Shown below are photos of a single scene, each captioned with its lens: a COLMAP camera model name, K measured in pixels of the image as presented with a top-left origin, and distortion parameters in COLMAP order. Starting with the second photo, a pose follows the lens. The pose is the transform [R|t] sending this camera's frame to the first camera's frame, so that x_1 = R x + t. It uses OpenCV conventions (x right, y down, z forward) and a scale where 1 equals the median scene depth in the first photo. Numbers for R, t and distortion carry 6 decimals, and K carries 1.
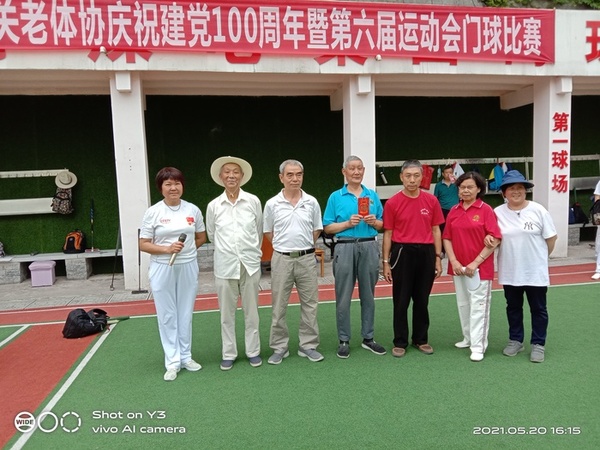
lens RADIAL K [[481.5, 0, 300.0], [0, 481.5, 225.0], [0, 0, 1]] dist [-0.008836, -0.003014]
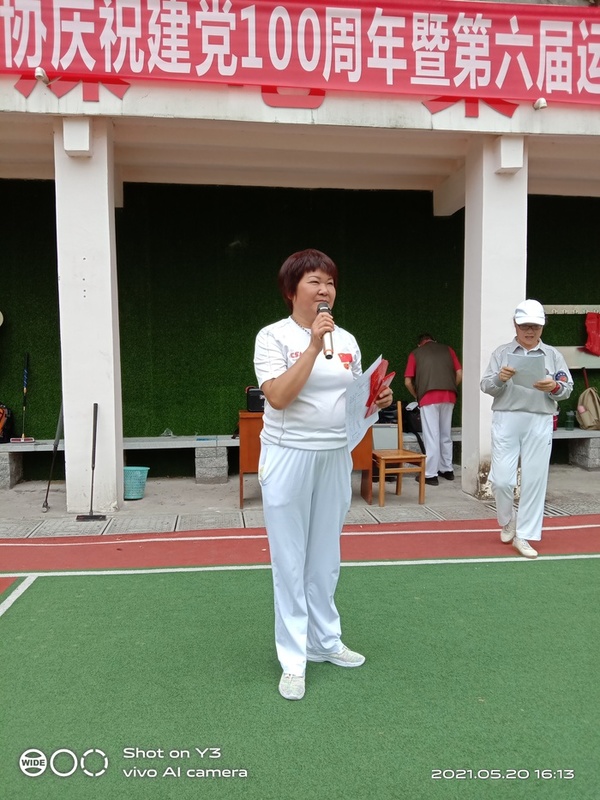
lens RADIAL K [[655.4, 0, 300.6], [0, 655.4, 386.4], [0, 0, 1]] dist [-0.122145, 0.156653]
pose [[0.997085, 0.031873, -0.069319, -0.047046], [-0.034703, 0.998596, -0.040020, 0.009190], [0.067946, 0.042309, 0.996792, 0.276724]]
